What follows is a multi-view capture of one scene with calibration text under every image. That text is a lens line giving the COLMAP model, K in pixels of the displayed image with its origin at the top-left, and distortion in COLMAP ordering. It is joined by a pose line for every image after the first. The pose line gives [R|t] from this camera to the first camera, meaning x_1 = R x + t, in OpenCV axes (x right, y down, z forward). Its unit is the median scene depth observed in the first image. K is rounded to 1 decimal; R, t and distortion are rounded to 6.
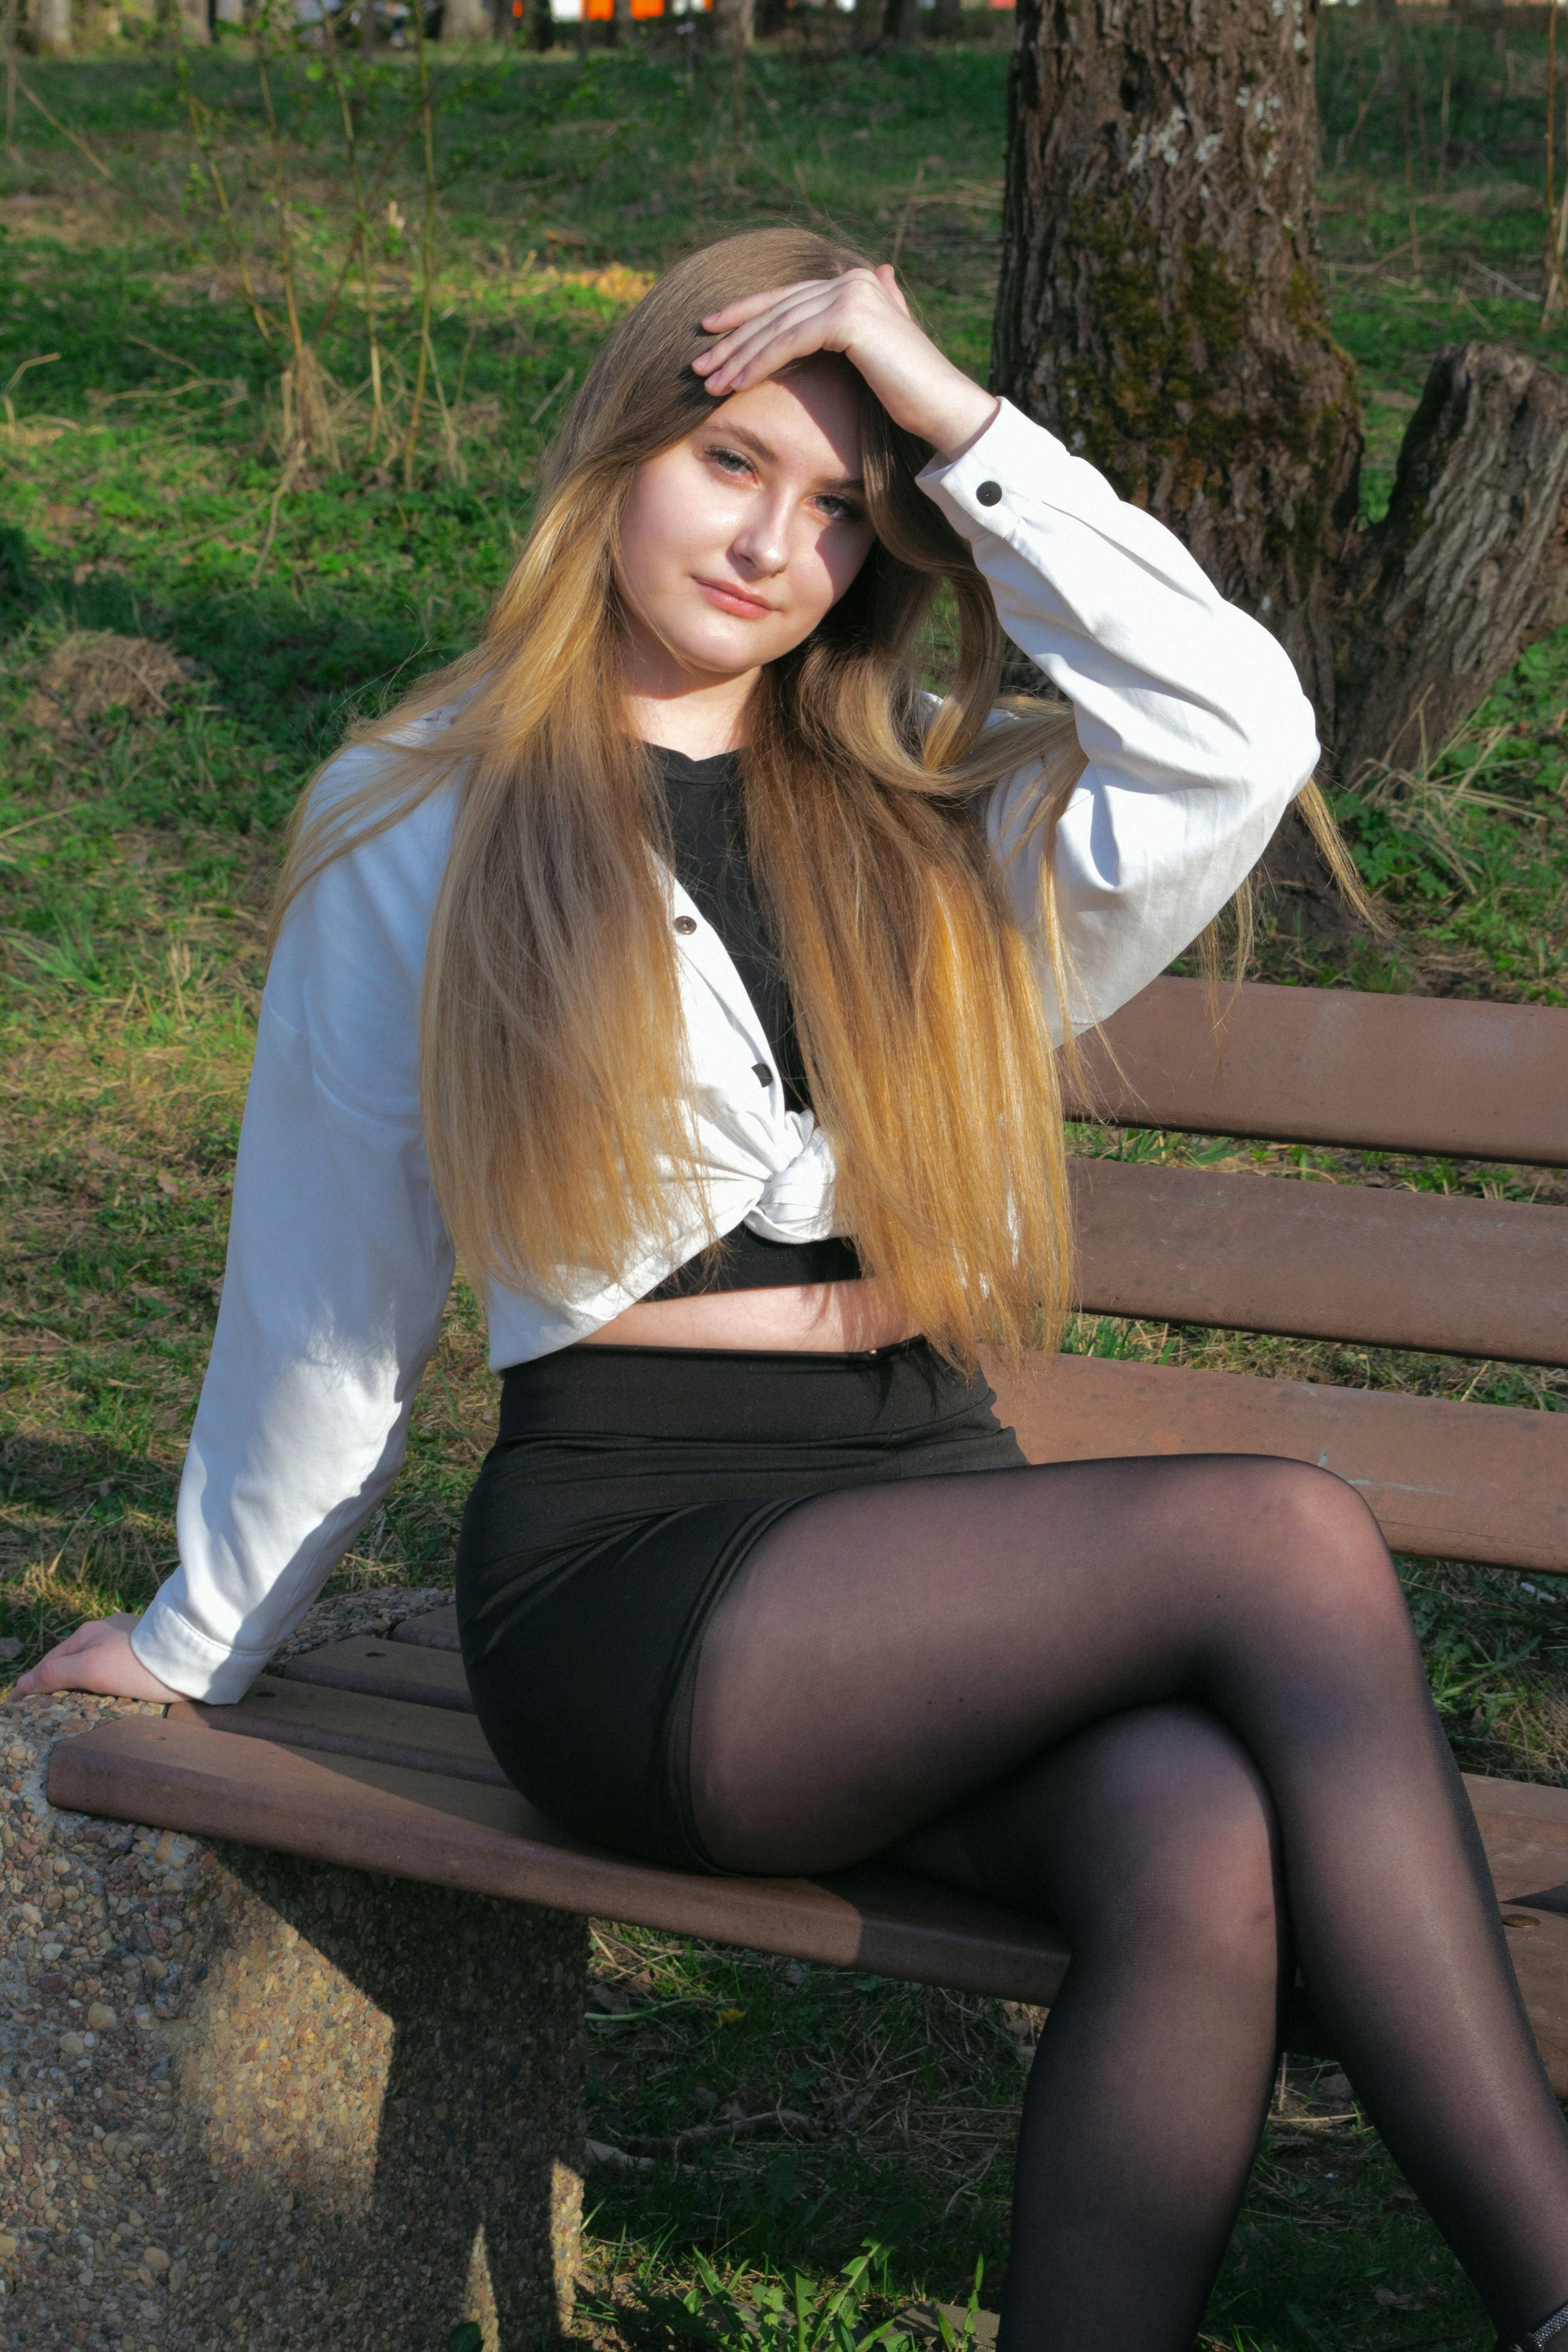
lens RADIAL K [[5697.7, 0, 790.1], [0, 5697.7, 1150.0], [0, 0, 1]] dist [0.068155, 0.000000]
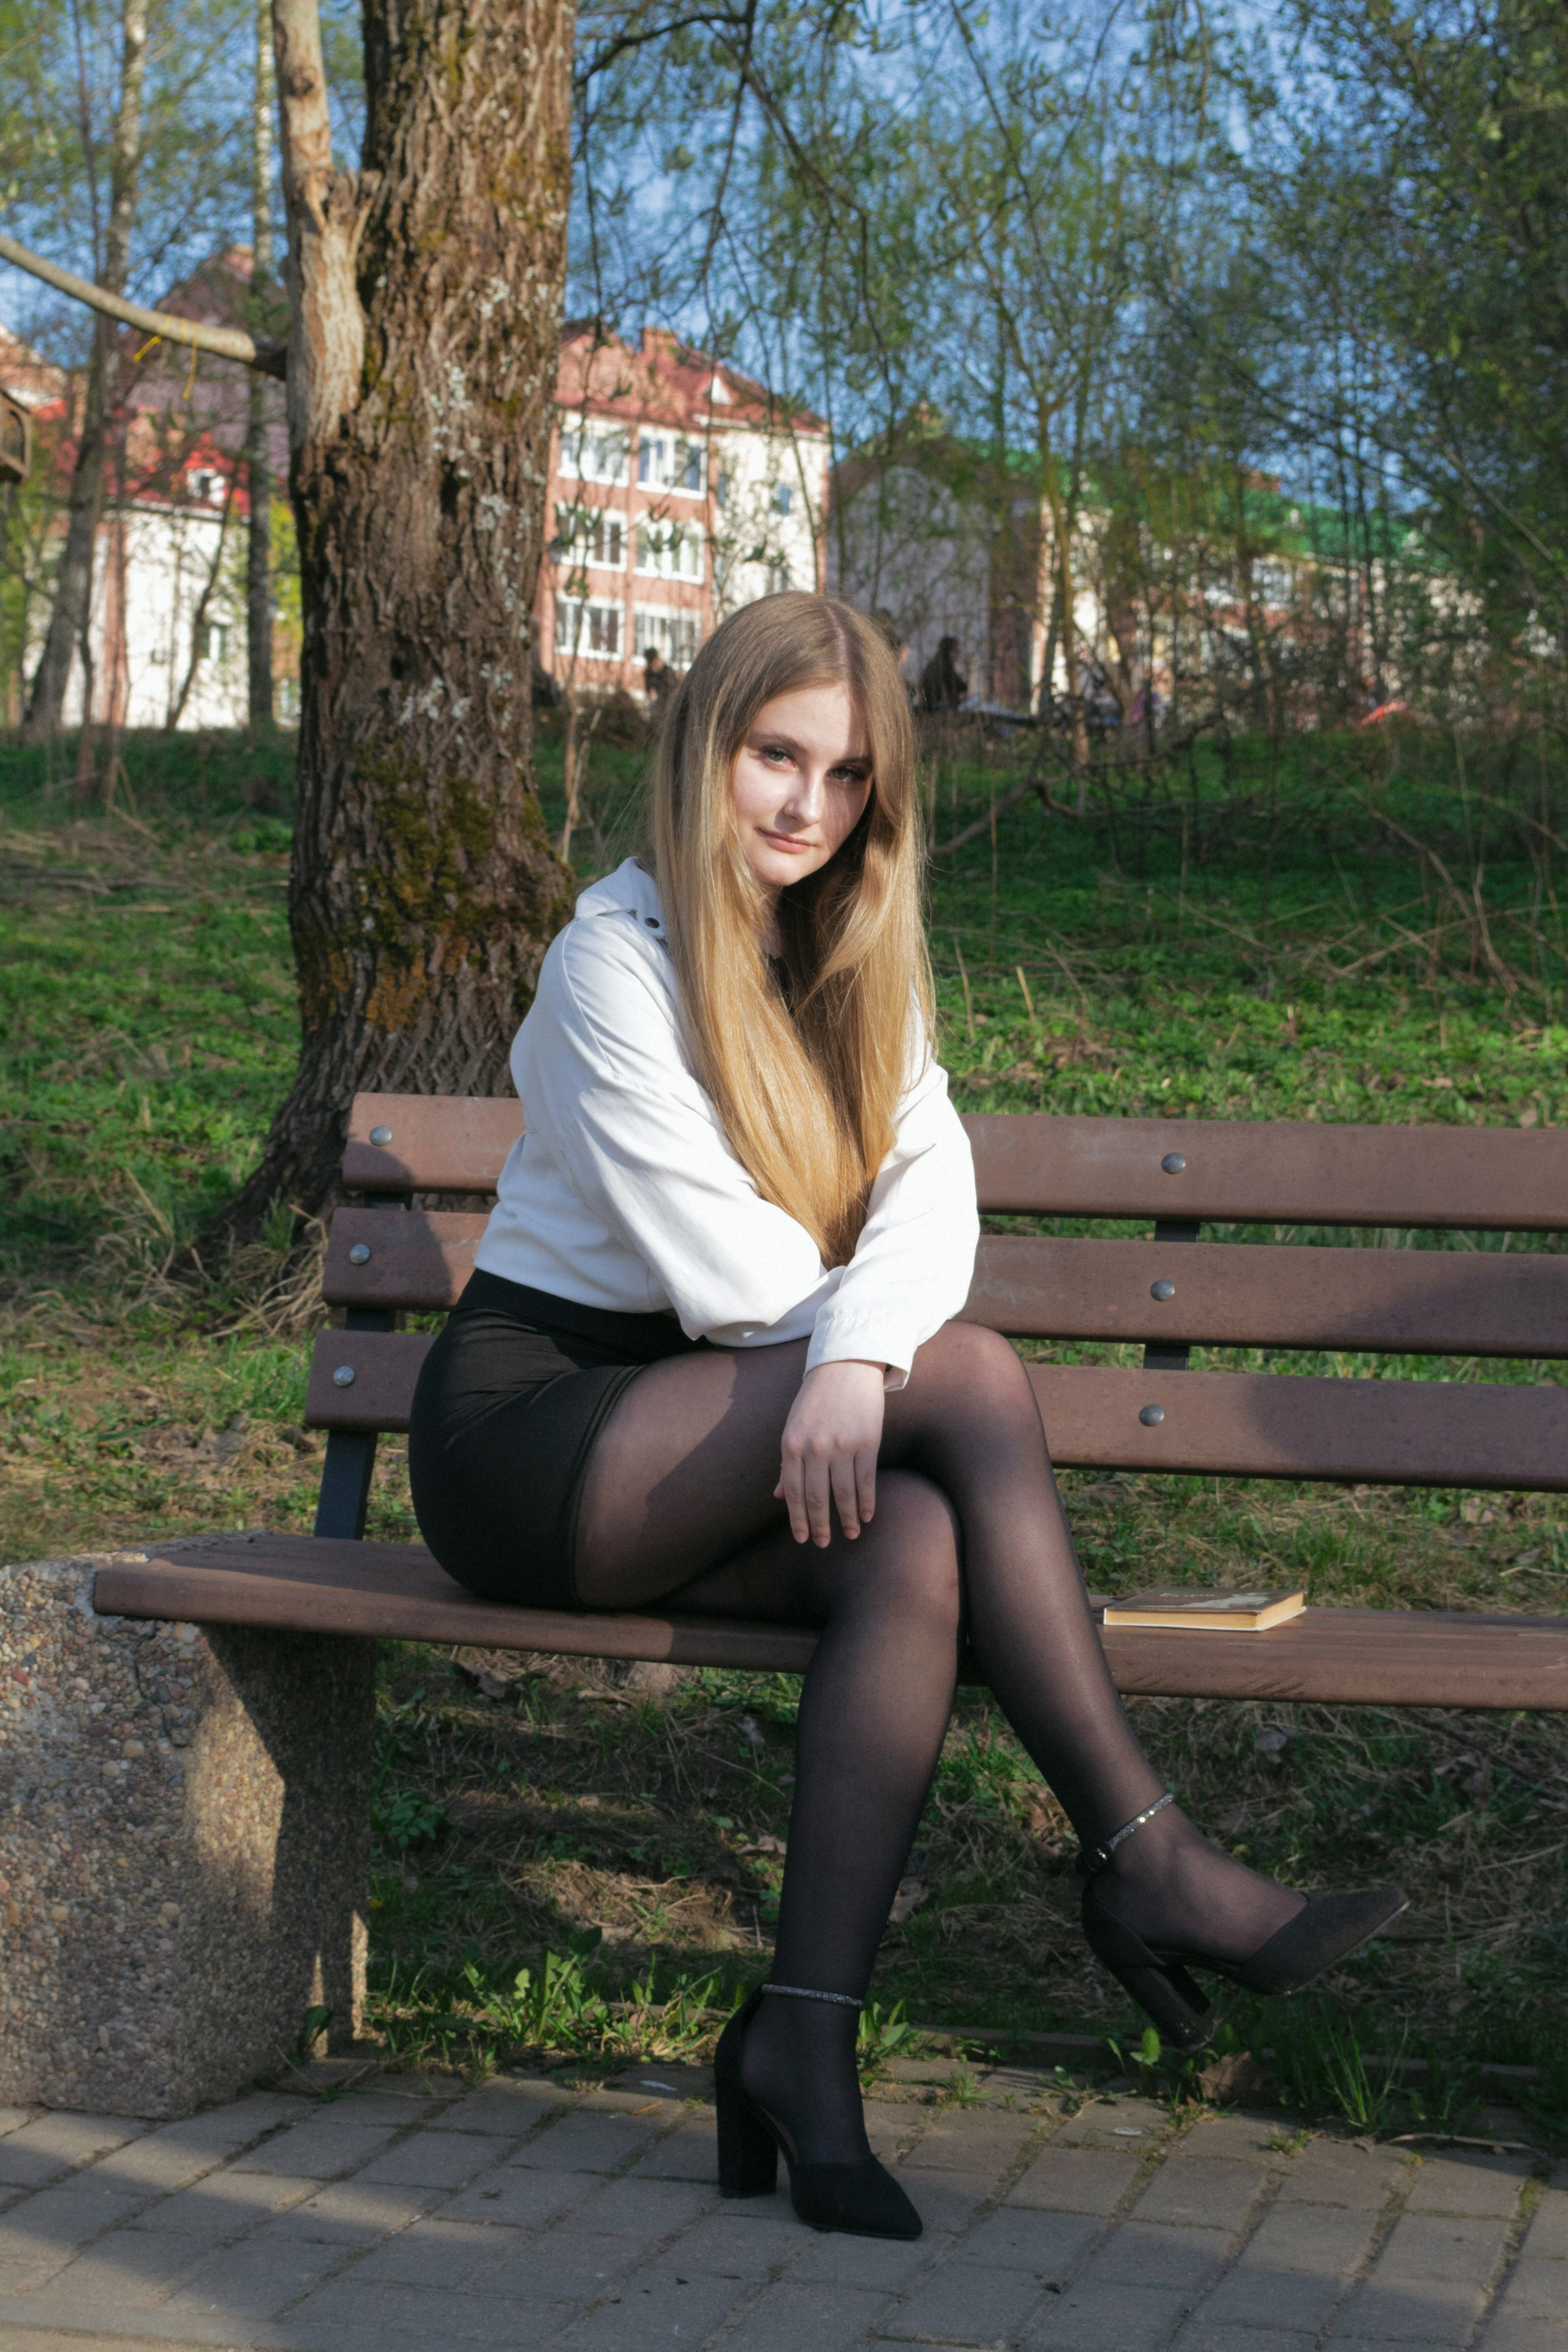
lens RADIAL K [[5352.8, 0, 785.1], [0, 5352.8, 1186.8], [0, 0, 1]] dist [0.084620, 0.000000]
pose [[0.975945, -0.000721, 0.218017, -0.126872], [0.027258, 0.992551, -0.118737, 0.086003], [-0.216307, 0.121824, 0.968695, -0.209453]]
